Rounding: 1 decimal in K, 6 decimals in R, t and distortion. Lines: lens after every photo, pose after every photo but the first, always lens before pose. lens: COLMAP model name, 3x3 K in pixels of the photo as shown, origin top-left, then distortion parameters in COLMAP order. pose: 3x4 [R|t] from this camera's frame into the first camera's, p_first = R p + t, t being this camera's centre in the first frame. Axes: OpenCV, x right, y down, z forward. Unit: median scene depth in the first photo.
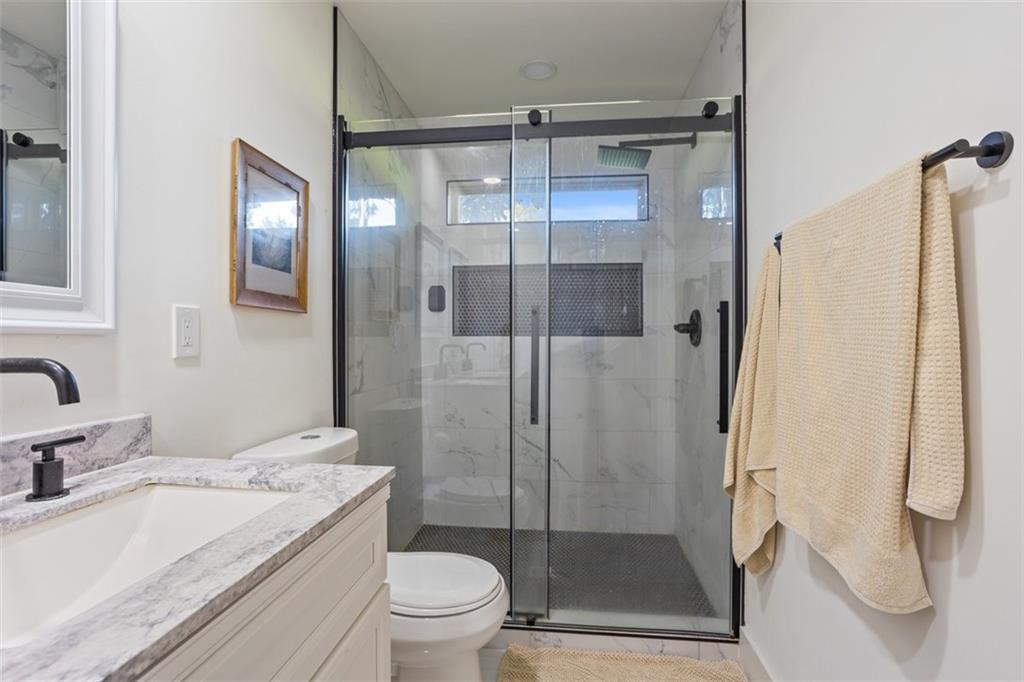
lens RADIAL K [[498.9, 0, 510.5], [0, 498.9, 337.4], [0, 0, 1]] dist [-0.016662, 0.003215]
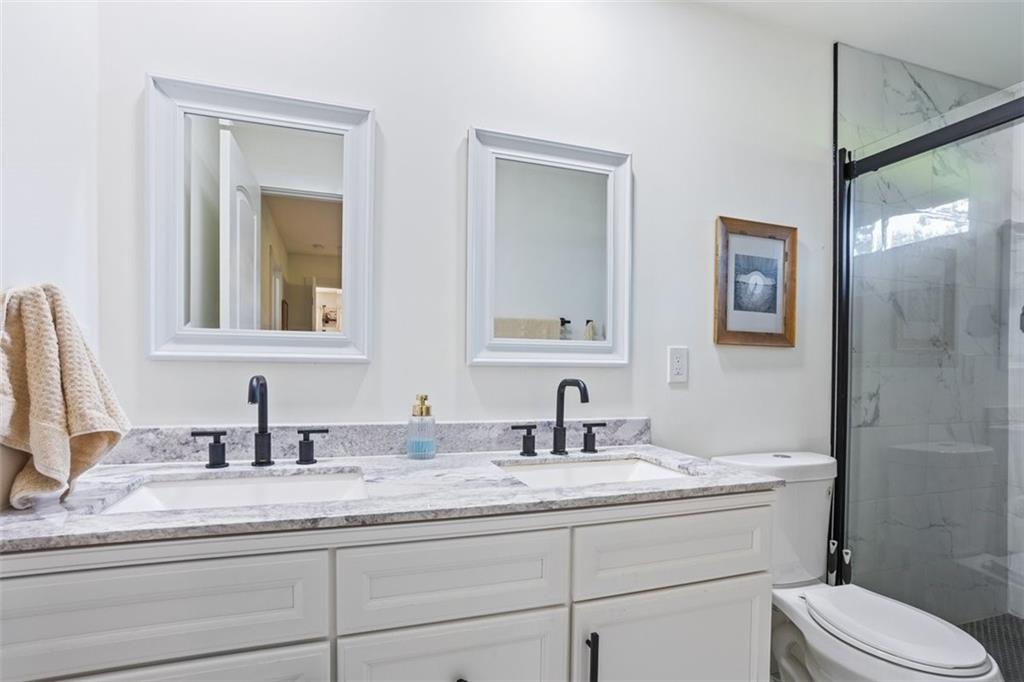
lens RADIAL K [[498.9, 0, 498.7], [0, 498.9, 370.5], [0, 0, 1]] dist [-0.016662, 0.003215]
pose [[0.430137, 0.011868, -0.902686, 0.383674], [-0.004051, 0.999929, 0.011216, -0.007713], [0.902755, -0.001167, 0.430154, -0.086254]]
